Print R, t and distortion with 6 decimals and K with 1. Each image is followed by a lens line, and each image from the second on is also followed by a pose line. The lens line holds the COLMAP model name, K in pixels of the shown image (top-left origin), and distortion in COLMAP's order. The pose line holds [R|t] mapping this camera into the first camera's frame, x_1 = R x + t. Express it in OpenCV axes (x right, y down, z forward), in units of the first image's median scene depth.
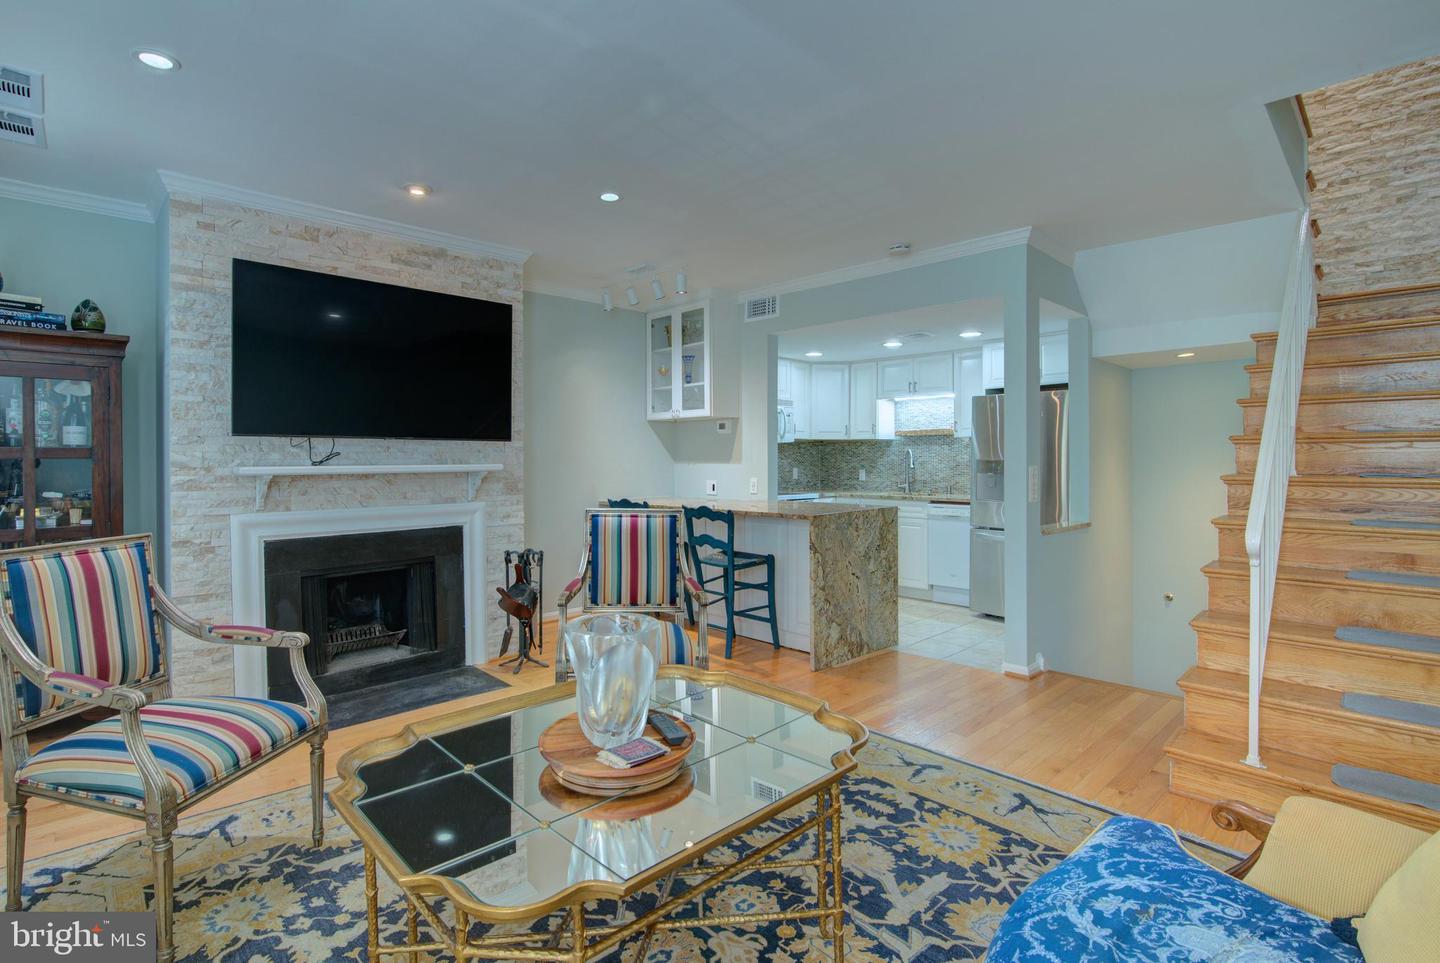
lens RADIAL K [[691.2, 0, 685.6], [0, 691.2, 461.8], [0, 0, 1]] dist [-0.022700, 0.001733]
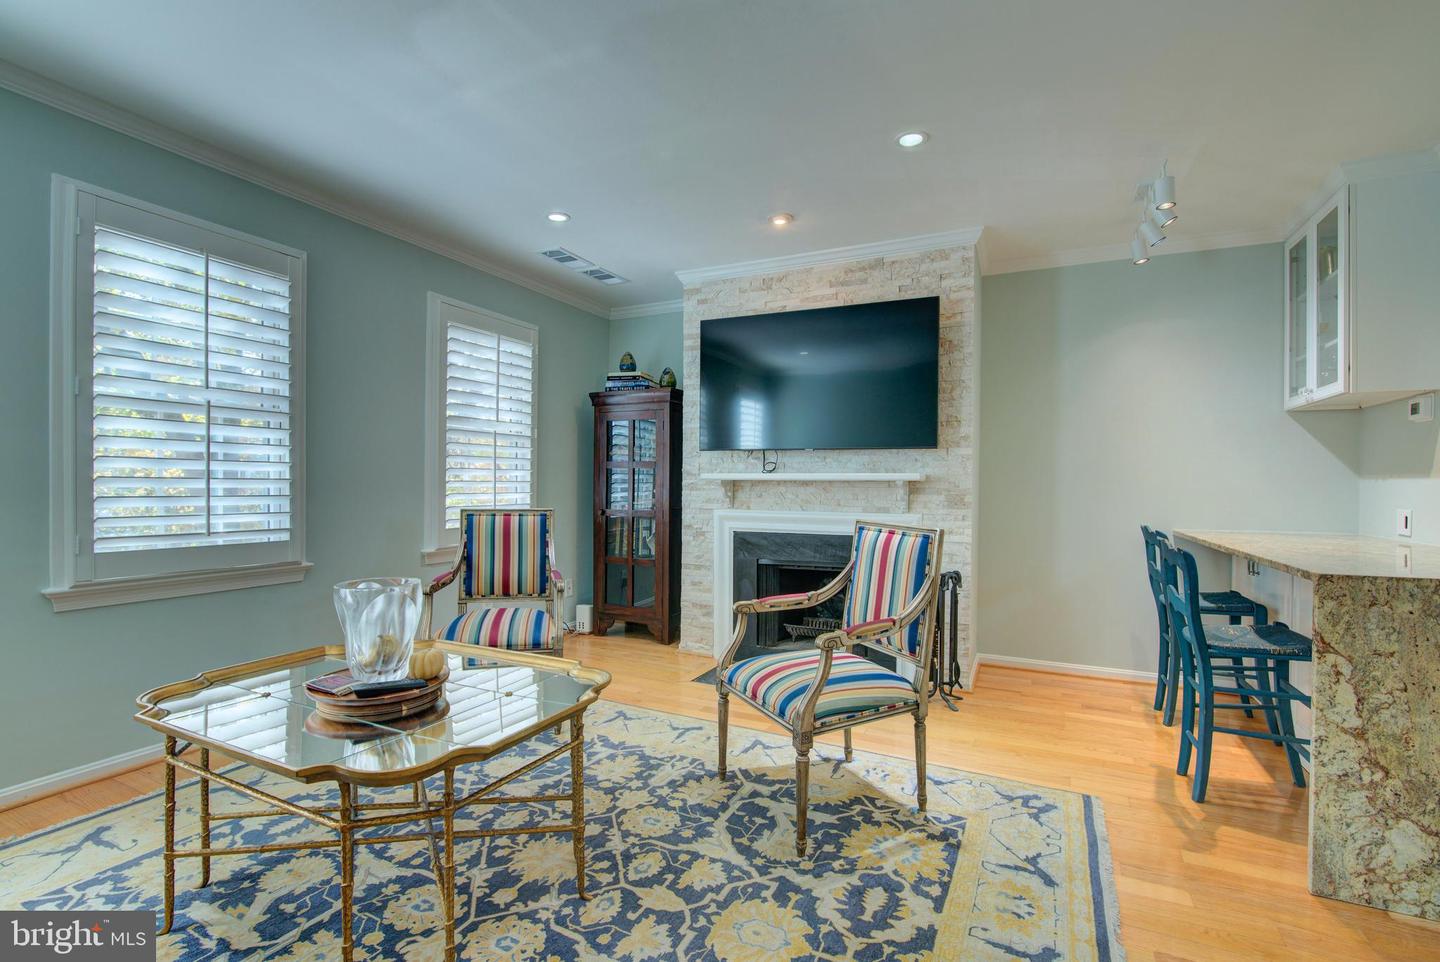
lens RADIAL K [[659.9, 0, 723.1], [0, 659.9, 486.7], [0, 0, 1]] dist [-0.020232, 0.001975]
pose [[0.359419, 0.011058, -0.933111, 0.424914], [-0.014683, 0.999873, 0.006193, 0.018253], [0.933061, 0.011475, 0.359536, 0.412640]]
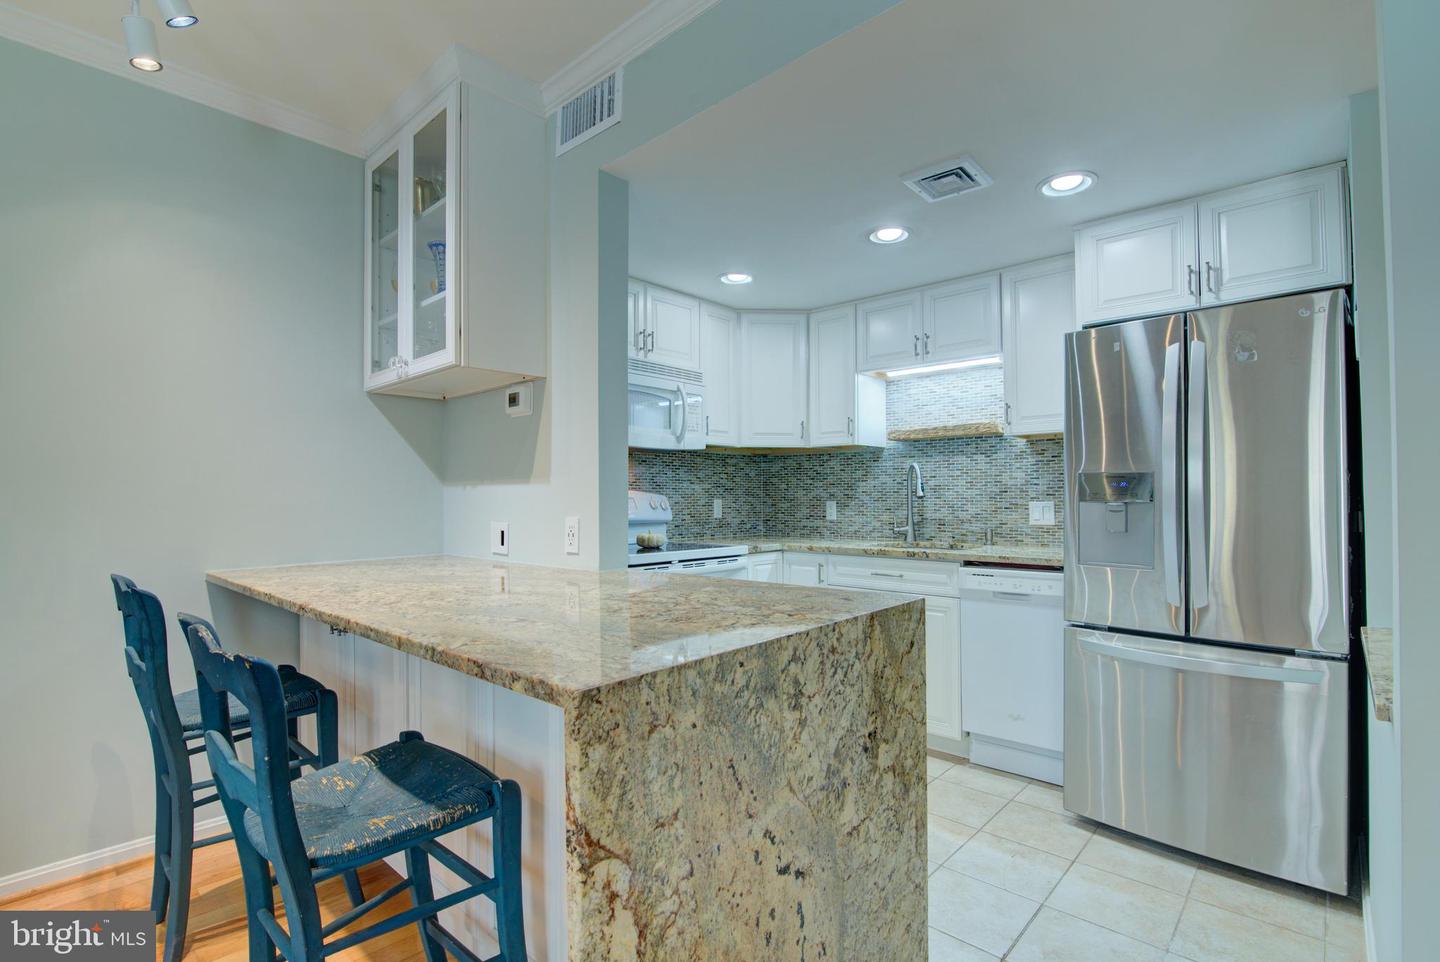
lens RADIAL K [[659.9, 0, 723.6], [0, 659.9, 492.8], [0, 0, 1]] dist [-0.020232, 0.001975]
pose [[0.996763, -0.001127, 0.080392, 0.197044], [0.002126, 0.999922, -0.012343, 0.017907], [-0.080372, 0.012474, 0.996687, 0.736195]]
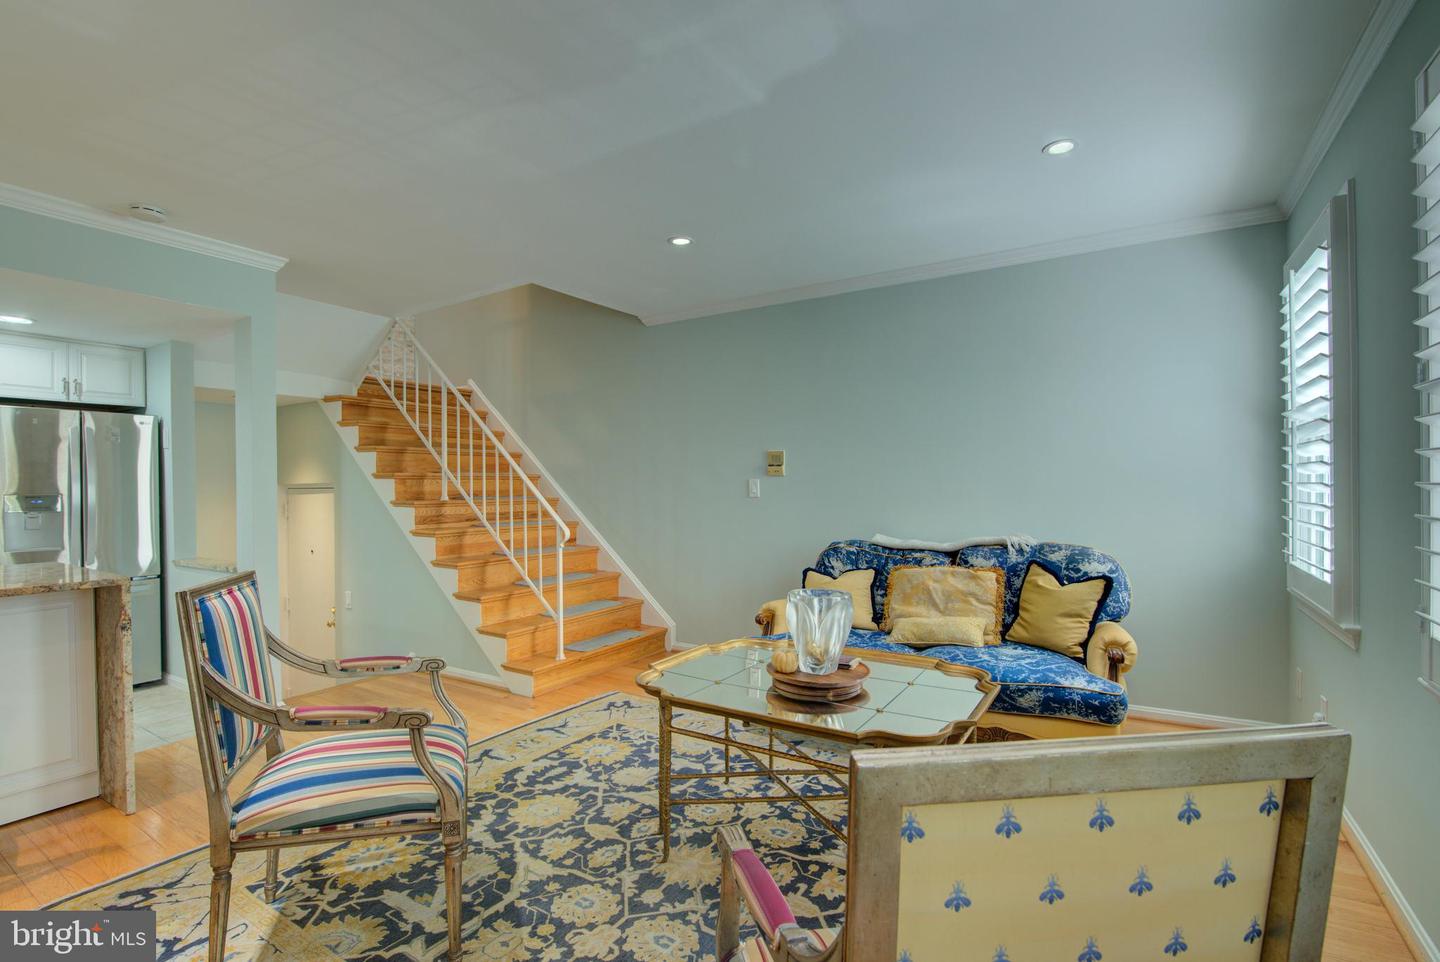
lens RADIAL K [[659.9, 0, 716.0], [0, 659.9, 491.1], [0, 0, 1]] dist [-0.020232, 0.001975]
pose [[-0.249843, -0.001294, 0.968285, -0.517087], [0.015939, 0.999858, 0.005449, 0.000699], [-0.968155, 0.016795, -0.249787, 0.566459]]
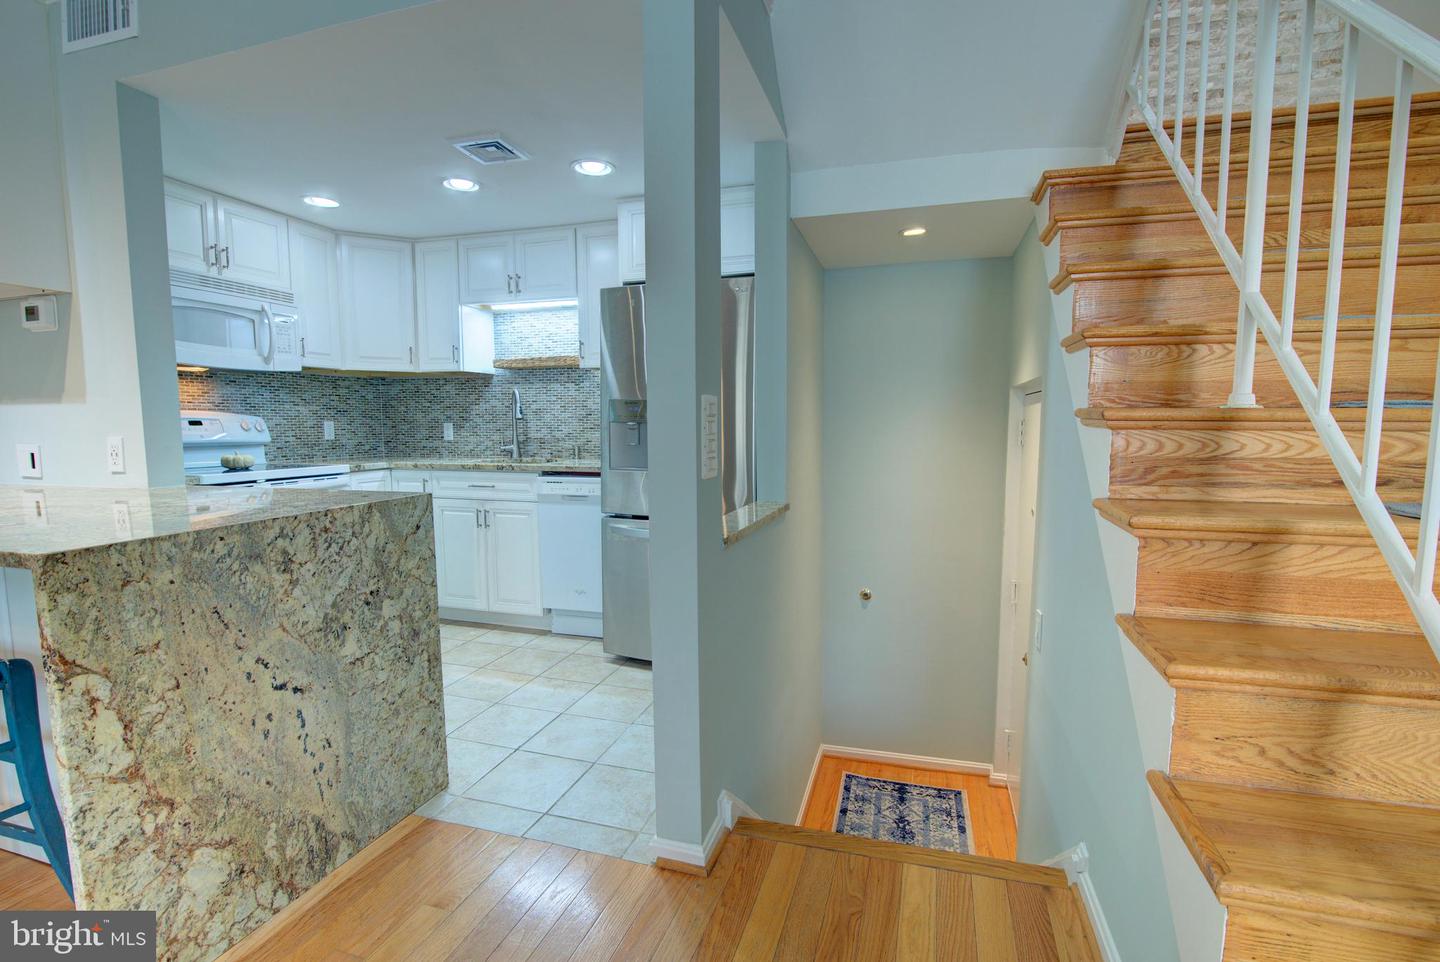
lens RADIAL K [[659.9, 0, 714.9], [0, 659.9, 489.2], [0, 0, 1]] dist [-0.020232, 0.001975]
pose [[0.868861, -0.050382, 0.492485, 0.275658], [0.002629, 0.995263, 0.097180, 0.022568], [-0.495049, -0.083141, 0.864878, 0.581575]]
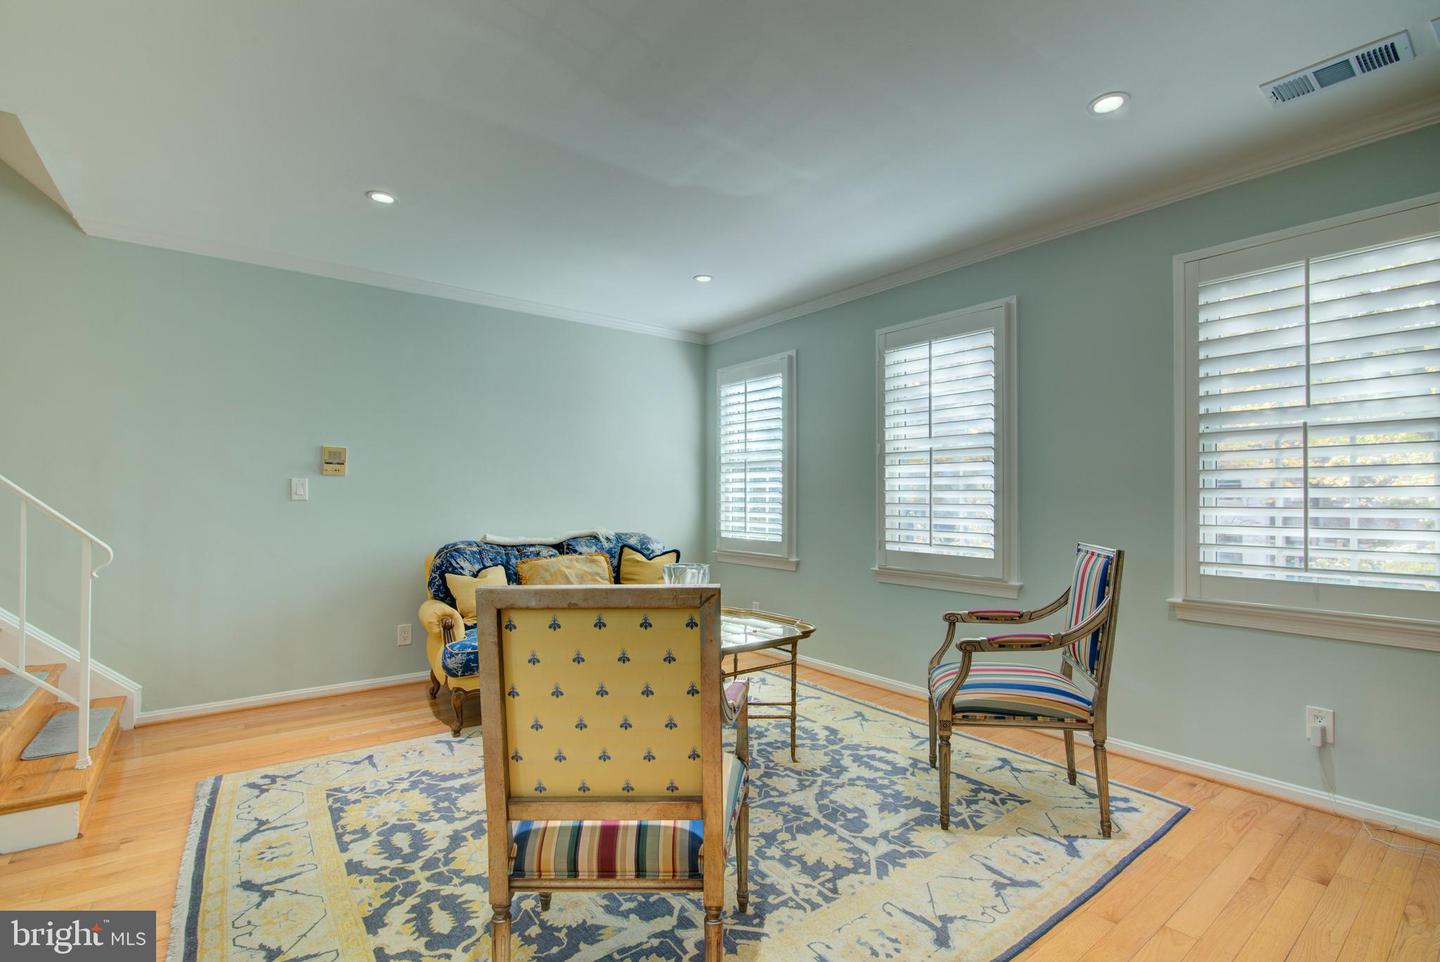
lens RADIAL K [[659.9, 0, 716.0], [0, 659.9, 487.8], [0, 0, 1]] dist [-0.020232, 0.001975]
pose [[-0.994724, -0.000229, 0.102584, -0.139667], [-0.001538, 0.999918, -0.012683, 0.011835], [-0.102572, -0.012774, -0.994644, 1.050749]]
